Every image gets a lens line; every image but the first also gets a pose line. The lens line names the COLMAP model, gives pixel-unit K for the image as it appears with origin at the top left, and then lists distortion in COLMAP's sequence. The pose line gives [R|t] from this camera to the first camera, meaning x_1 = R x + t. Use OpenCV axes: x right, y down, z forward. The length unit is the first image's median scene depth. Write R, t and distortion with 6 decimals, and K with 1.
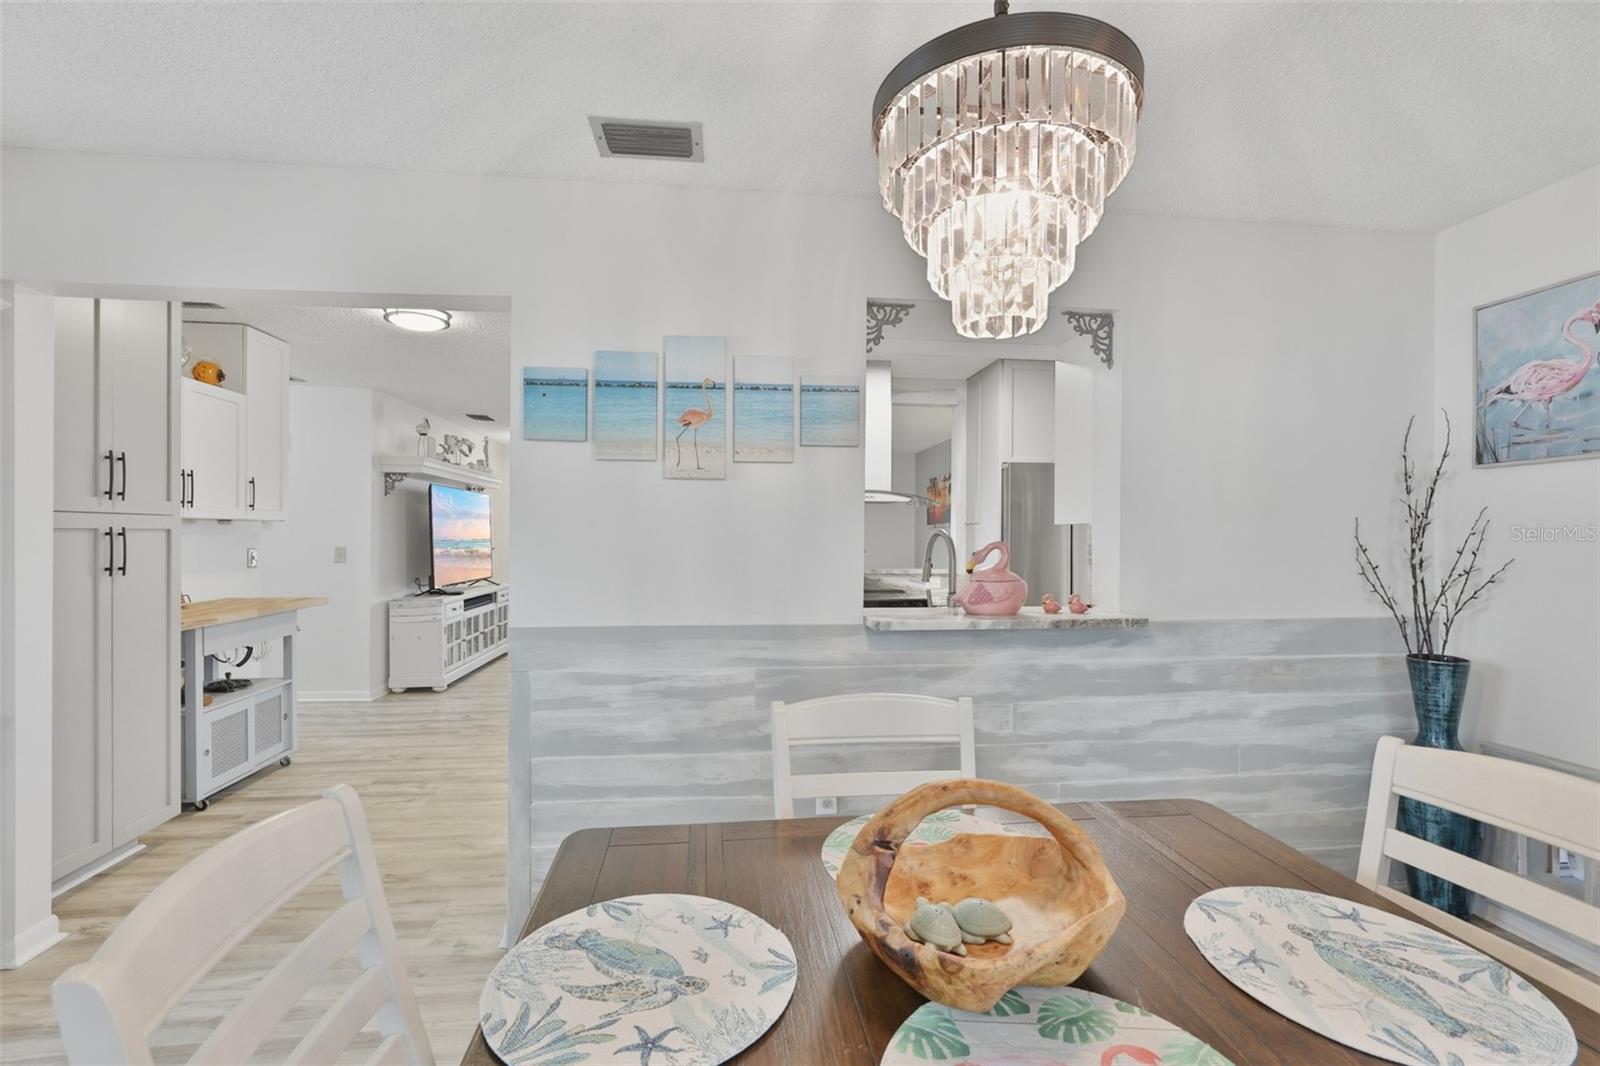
lens RADIAL K [[696.3, 0, 797.5], [0, 696.3, 536.0], [0, 0, 1]] dist [-0.002570, -0.000260]
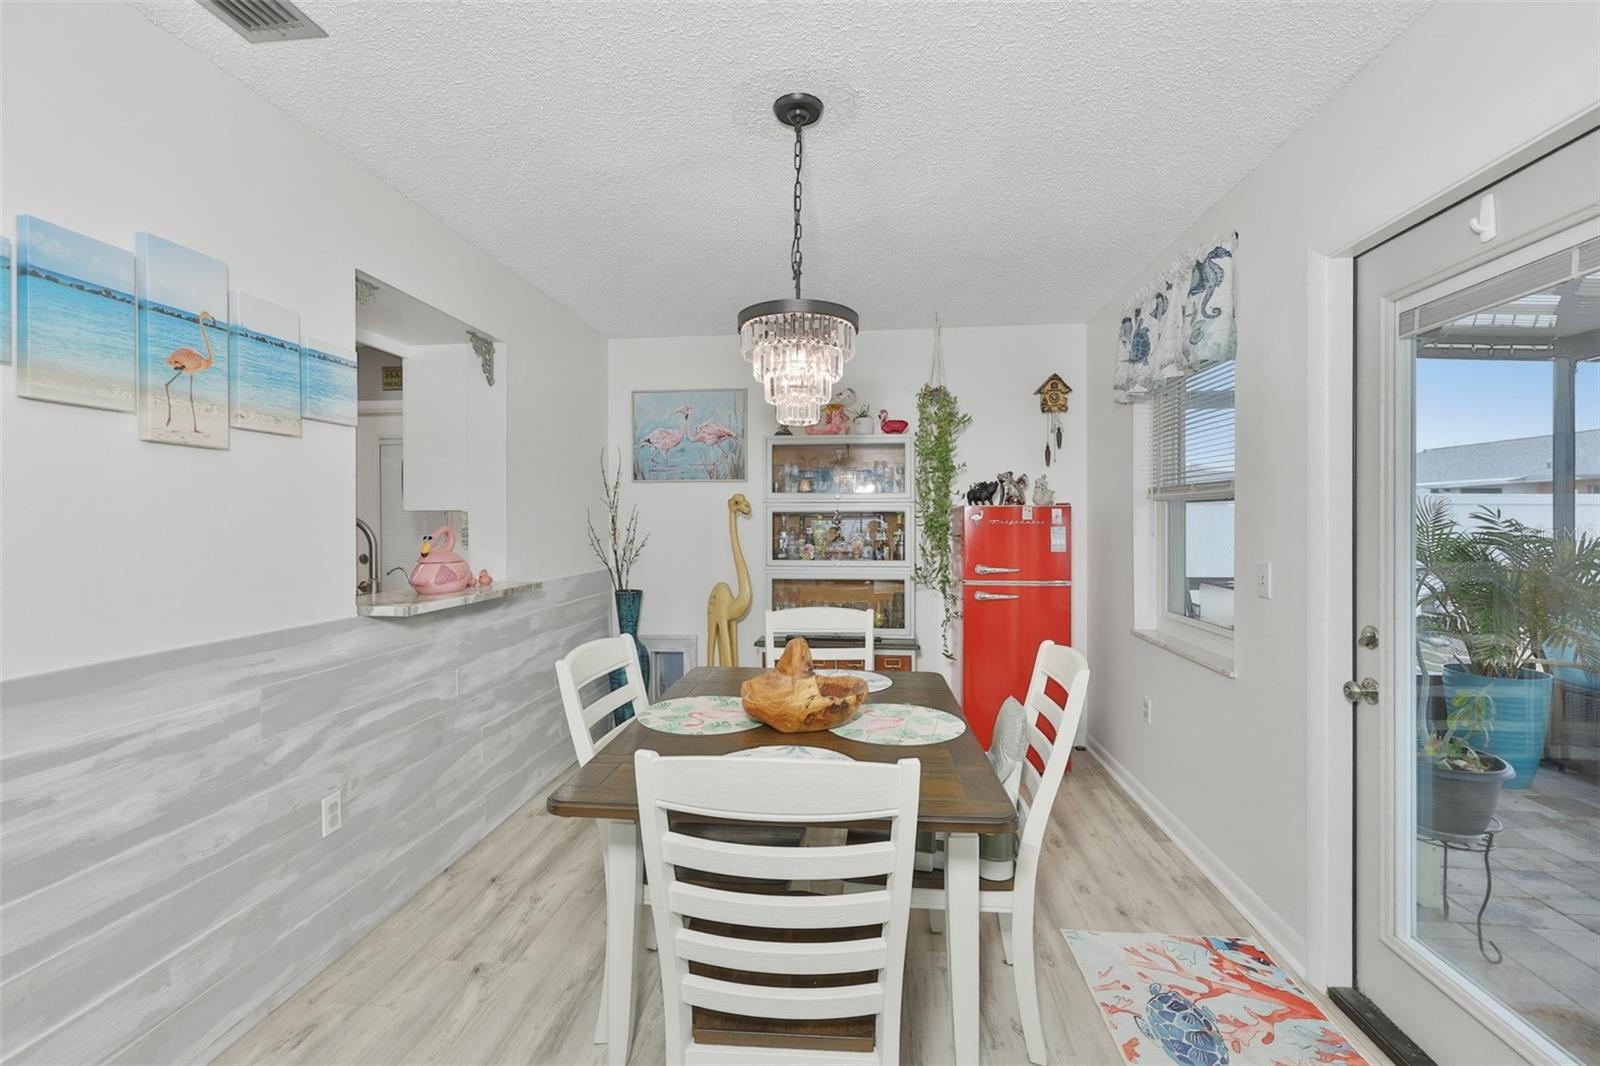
lens RADIAL K [[696.3, 0, 797.5], [0, 696.3, 536.0], [0, 0, 1]] dist [-0.002570, -0.000260]
pose [[0.215991, -0.024917, 0.976077, -0.713376], [0.005954, 0.999689, 0.024202, -0.001361], [-0.976377, 0.000584, 0.216072, 0.222838]]
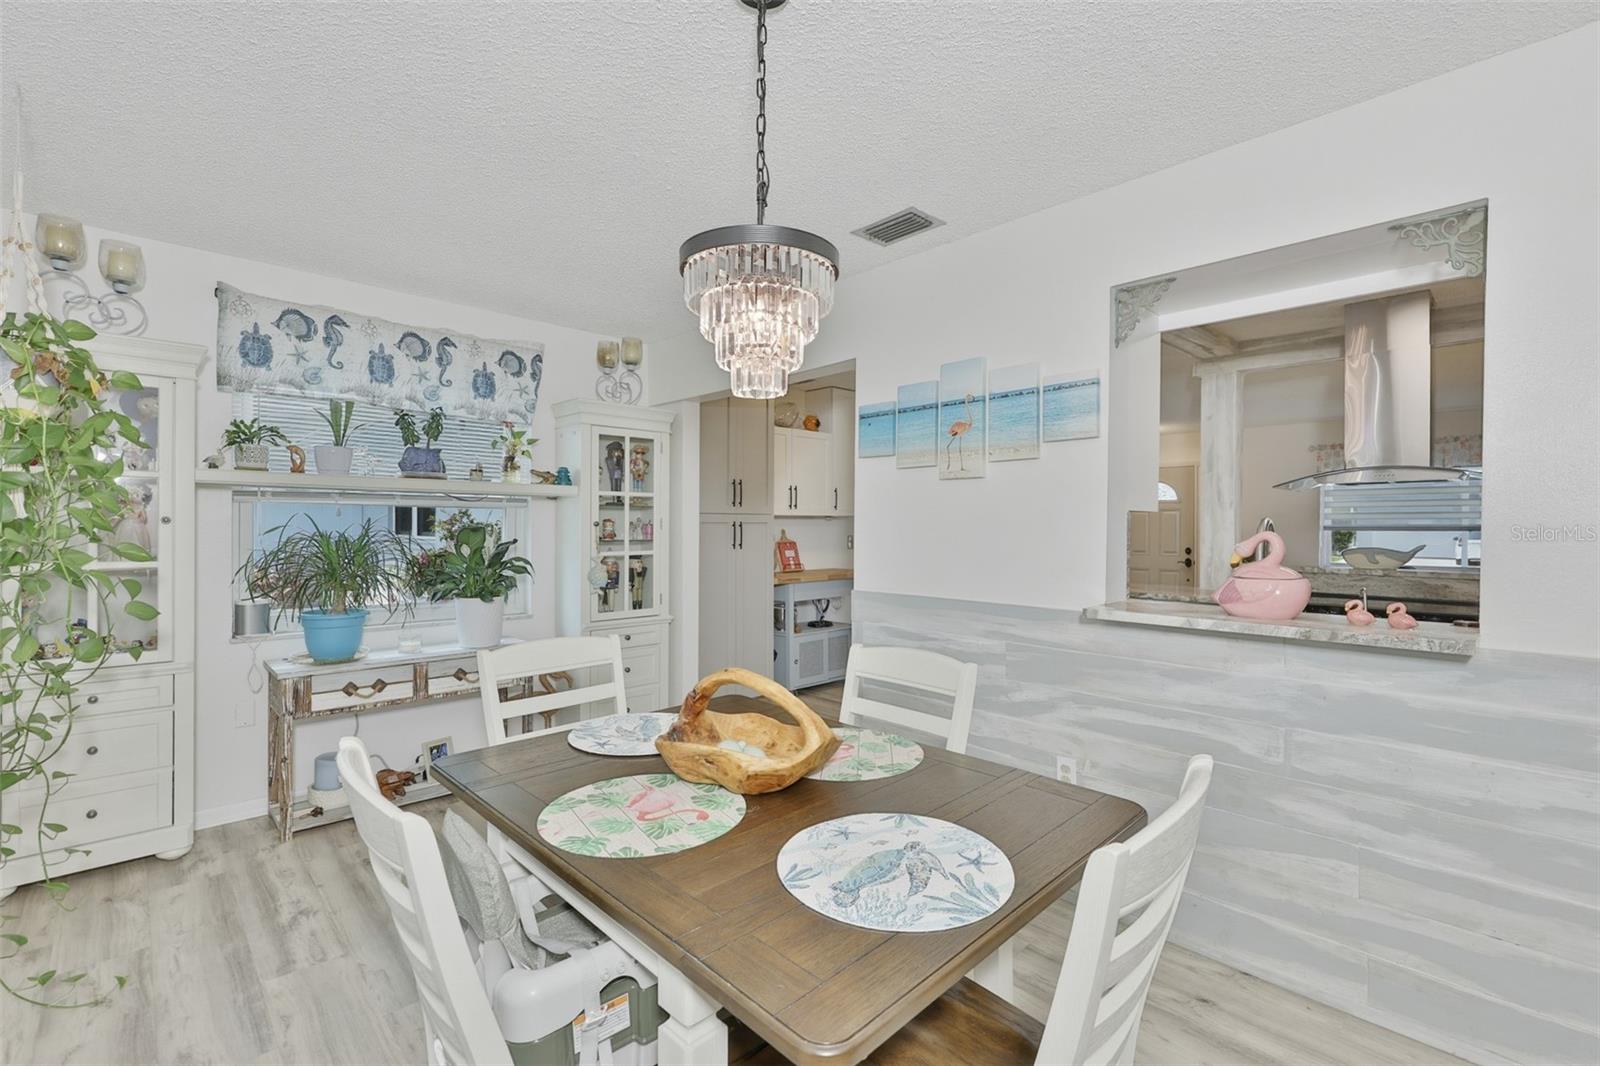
lens RADIAL K [[710.8, 0, 805.5], [0, 710.8, 531.4], [0, 0, 1]] dist [-0.002975, -0.000035]
pose [[0.600814, 0.004130, -0.799378, 0.671990], [-0.001755, 0.999991, 0.003848, 0.005470], [0.799387, -0.000909, 0.600816, 0.041294]]
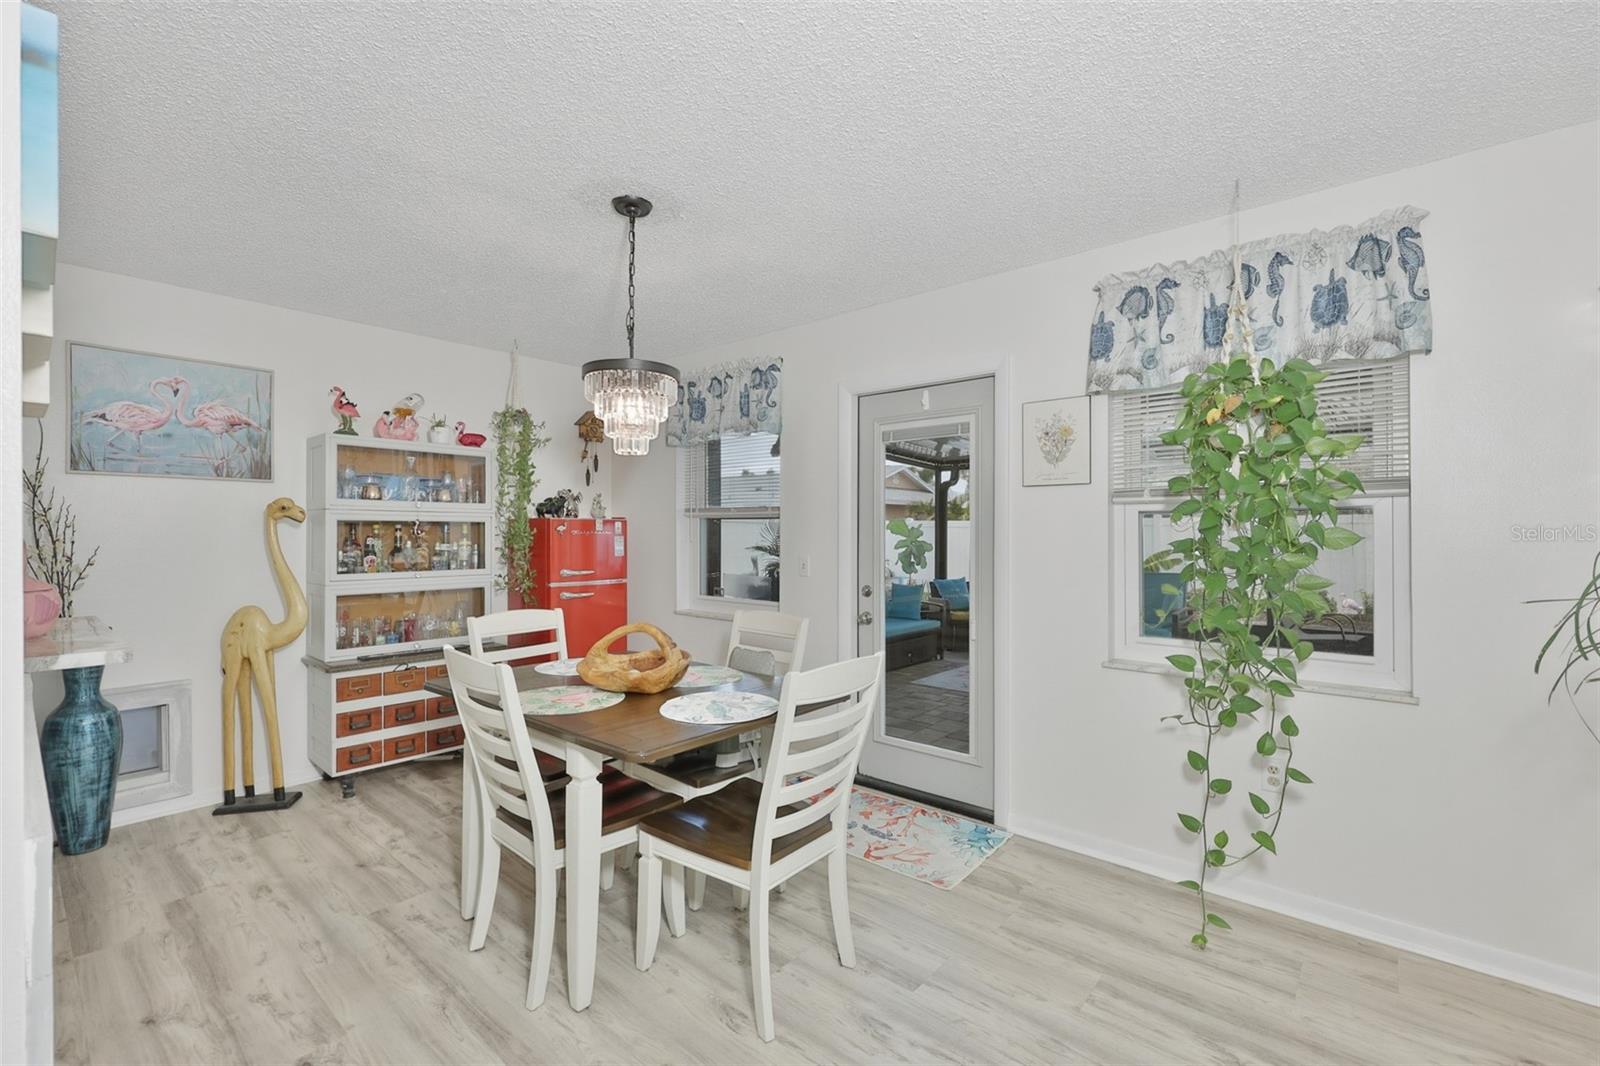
lens RADIAL K [[696.3, 0, 797.5], [0, 696.3, 536.0], [0, 0, 1]] dist [-0.002570, -0.000260]
pose [[-0.675976, -0.008000, 0.736880, -0.849297], [-0.002173, 0.999958, 0.008862, 0.000161], [-0.736921, 0.004389, -0.675965, 0.944217]]
